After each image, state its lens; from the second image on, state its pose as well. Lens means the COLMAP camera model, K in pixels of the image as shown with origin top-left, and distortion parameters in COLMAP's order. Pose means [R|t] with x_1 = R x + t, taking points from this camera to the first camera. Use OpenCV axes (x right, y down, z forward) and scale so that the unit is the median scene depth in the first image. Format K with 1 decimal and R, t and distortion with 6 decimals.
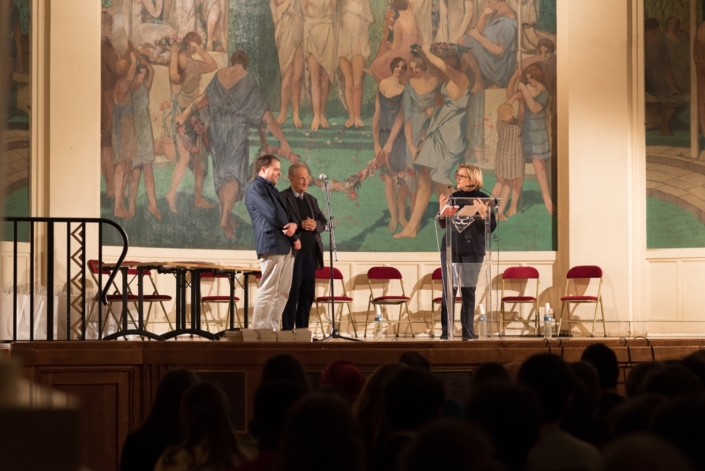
lens RADIAL K [[1669.4, 0, 353.7], [0, 1669.4, 256.7], [0, 0, 1]] dist [0.029155, -0.820870]
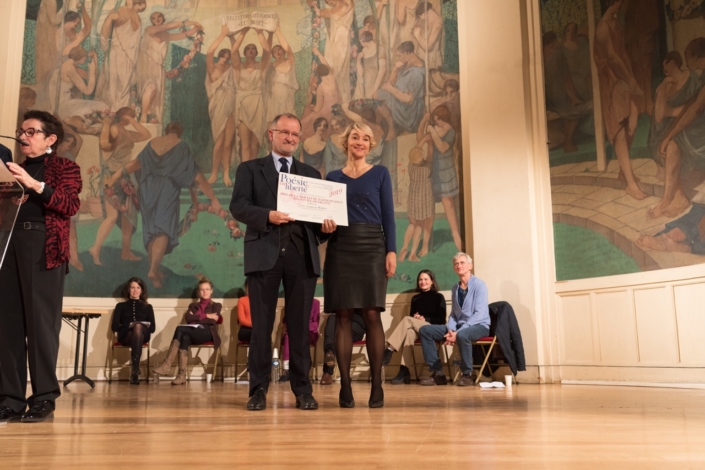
lens RADIAL K [[673.9, 0, 352.5], [0, 673.9, 235.0], [0, 0, 1]] dist [0.009592, 0.001953]
pose [[0.938483, -0.064941, -0.339165, 0.191636], [0.016614, 0.989512, -0.143494, 0.019612], [0.344926, 0.129031, 0.929719, 0.615184]]
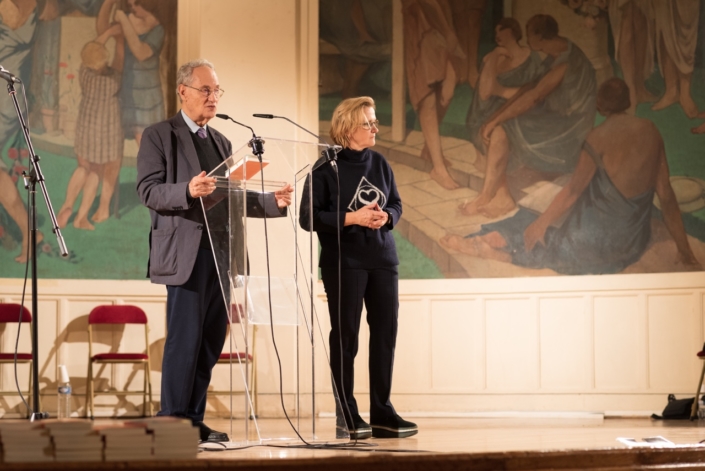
lens RADIAL K [[1669.4, 0, 353.7], [0, 1669.4, 256.7], [0, 0, 1]] dist [0.029155, -0.820870]
pose [[0.905378, 0.034167, 0.423229, -0.081944], [-0.016271, 0.998817, -0.045826, 0.015019], [-0.424294, 0.034603, 0.904863, 0.403199]]
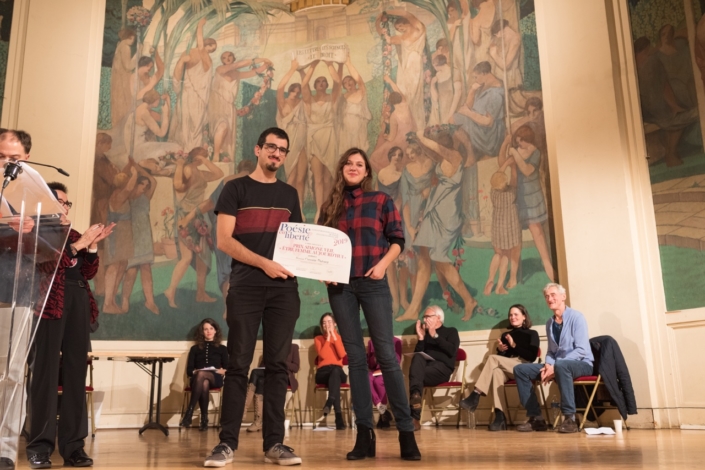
lens RADIAL K [[673.9, 0, 352.5], [0, 673.9, 235.0], [0, 0, 1]] dist [0.009592, 0.001953]
pose [[0.888819, -0.120868, -0.442030, 0.183749], [0.031571, 0.978448, -0.204065, 0.019315], [0.457169, 0.167422, 0.873480, 0.636607]]
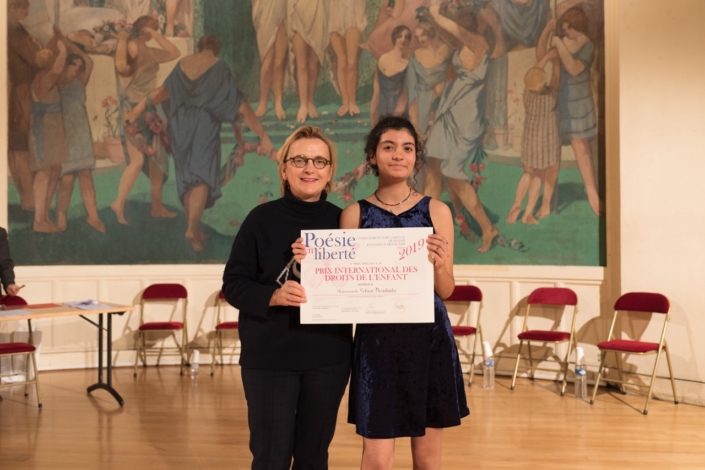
lens RADIAL K [[673.9, 0, 352.5], [0, 673.9, 235.0], [0, 0, 1]] dist [0.009592, 0.001953]
pose [[0.917162, -0.008045, -0.398433, 0.136638], [0.018469, 0.999580, 0.022332, -0.025160], [0.398086, -0.027840, 0.916926, 0.692253]]
